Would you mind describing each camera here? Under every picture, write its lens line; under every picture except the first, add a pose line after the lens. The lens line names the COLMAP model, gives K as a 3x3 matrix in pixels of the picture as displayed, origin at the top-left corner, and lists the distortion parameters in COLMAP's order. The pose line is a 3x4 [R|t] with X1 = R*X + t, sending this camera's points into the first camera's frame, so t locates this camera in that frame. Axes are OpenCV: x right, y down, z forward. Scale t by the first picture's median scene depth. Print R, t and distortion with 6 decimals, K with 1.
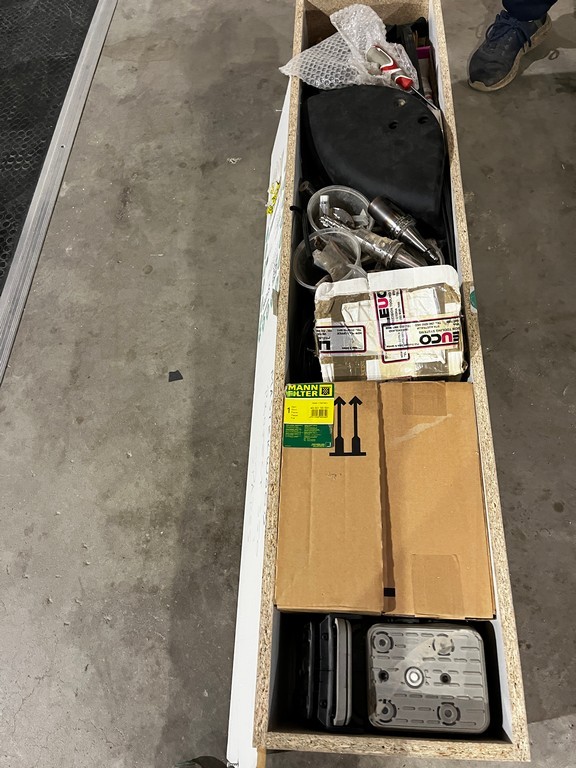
lens RADIAL K [[592.0, 0, 285.3], [0, 592.0, 383.6], [0, 0, 1]] dist [0.056583, -0.077331]
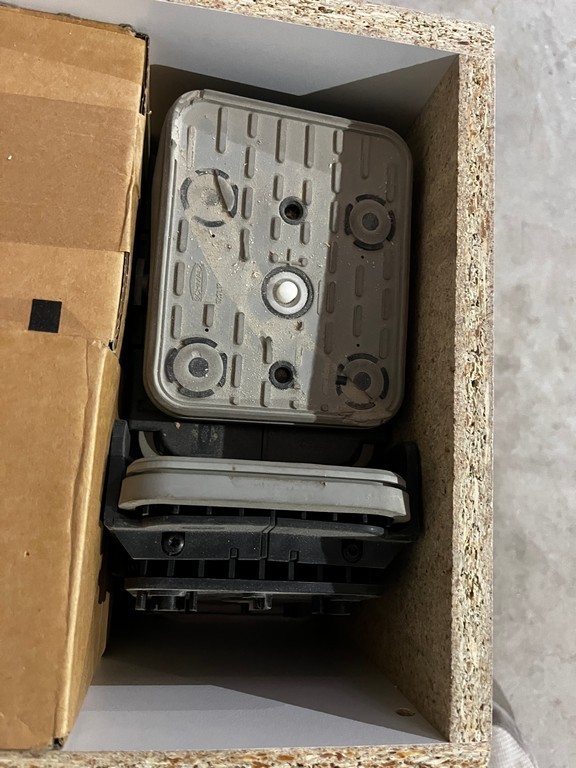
lens RADIAL K [[592.0, 0, 286.5], [0, 592.0, 386.3], [0, 0, 1]] dist [0.056583, -0.077331]
pose [[-0.016752, -0.962018, 0.272472, 0.062239], [0.798784, 0.151029, 0.582352, 0.289154], [-0.601384, 0.227402, 0.765915, 0.737031]]
